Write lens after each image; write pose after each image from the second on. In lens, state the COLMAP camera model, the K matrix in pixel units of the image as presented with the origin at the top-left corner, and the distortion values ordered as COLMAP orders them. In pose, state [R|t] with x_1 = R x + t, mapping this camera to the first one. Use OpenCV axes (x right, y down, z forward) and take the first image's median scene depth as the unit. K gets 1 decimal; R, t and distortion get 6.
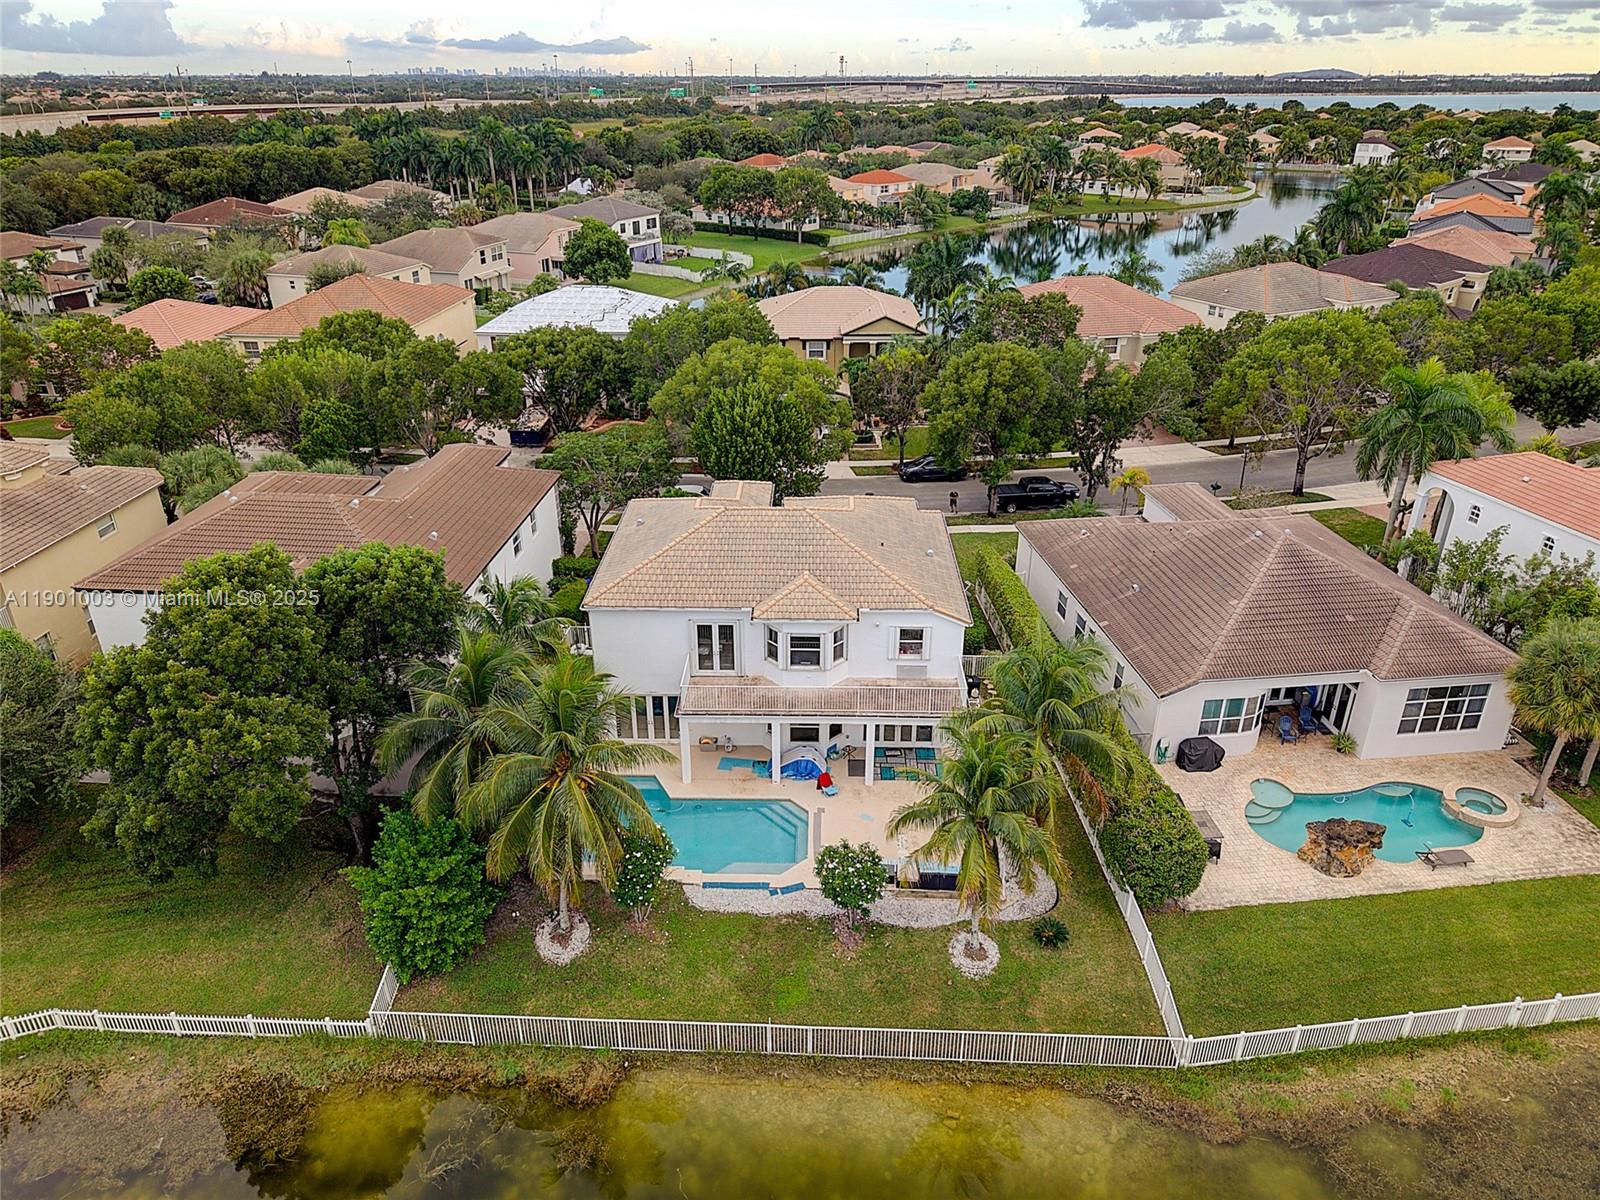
lens RADIAL K [[1084.7, 0, 802.2], [0, 1084.7, 591.4], [0, 0, 1]] dist [0.074029, -0.108471]
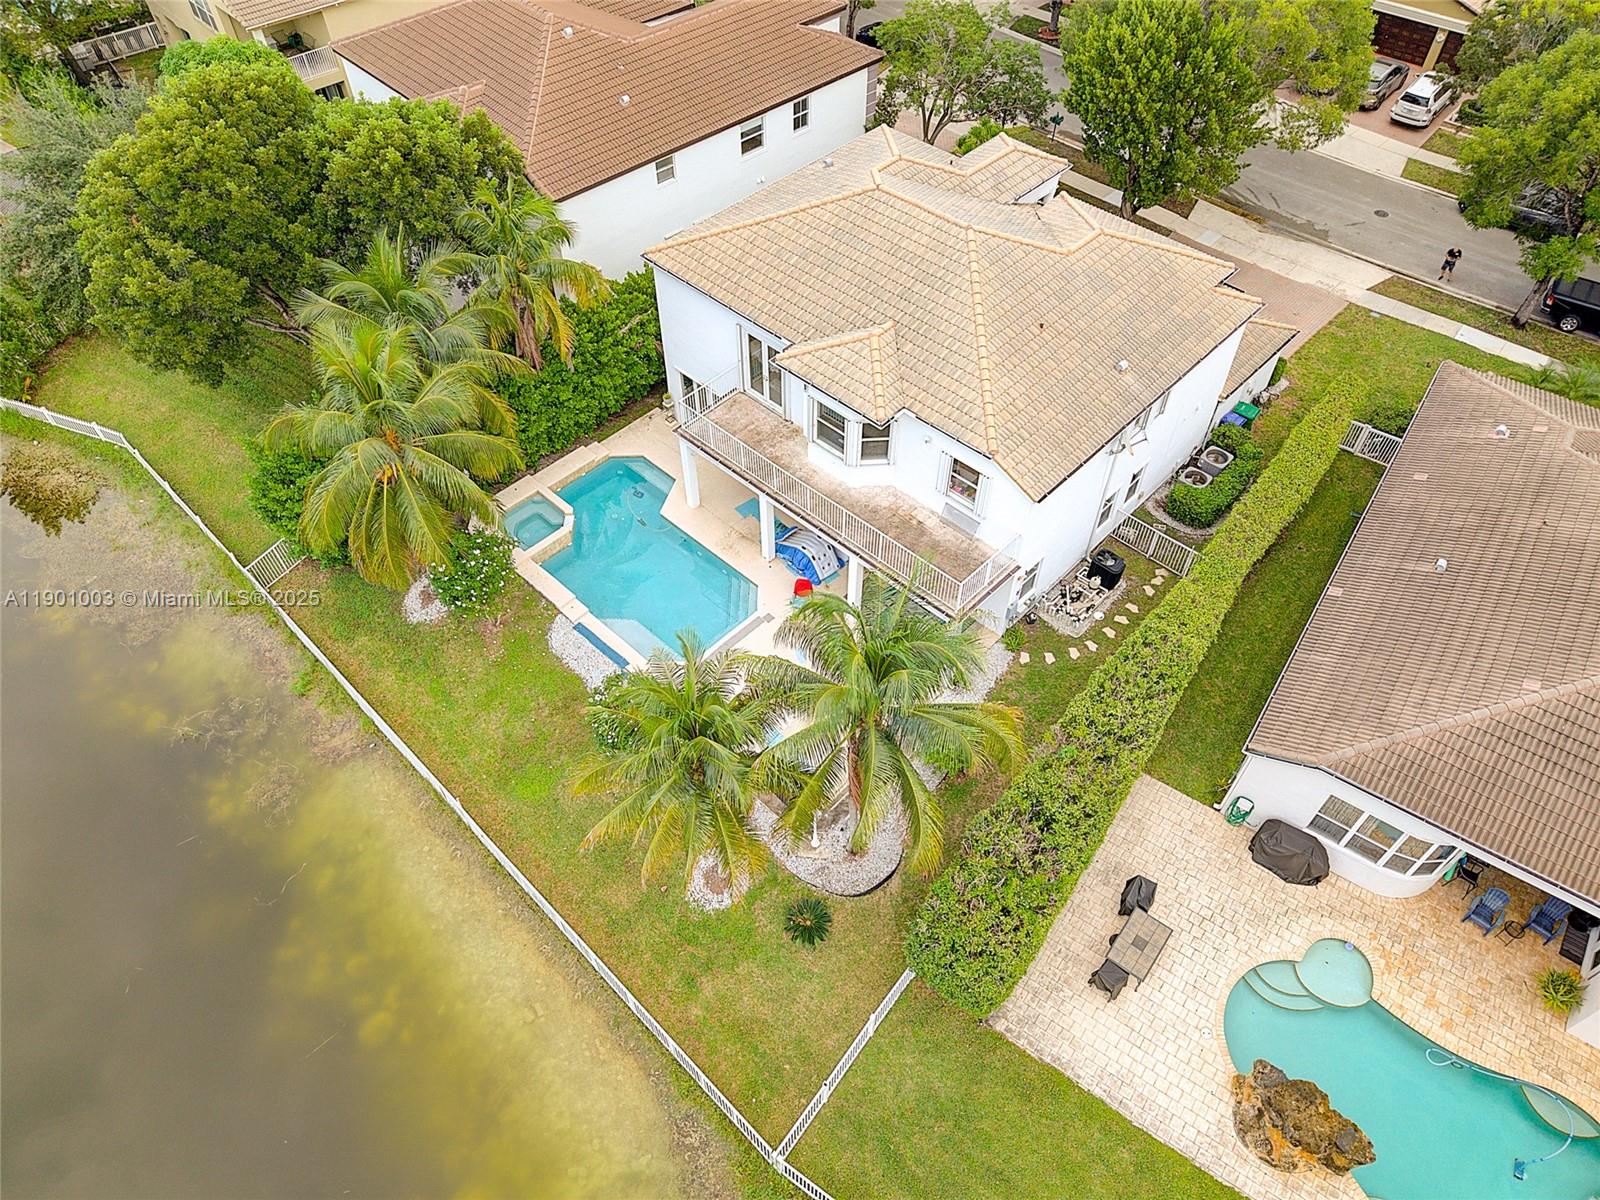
lens RADIAL K [[1082.6, 0, 800.0], [0, 1082.6, 600.0], [0, 0, 1]] dist [0.046144, -0.052501]
pose [[0.737656, 0.510009, -0.442443, 0.369149], [-0.289368, 0.830871, 0.475309, -0.188094], [0.610025, -0.222586, 0.760477, 0.400725]]
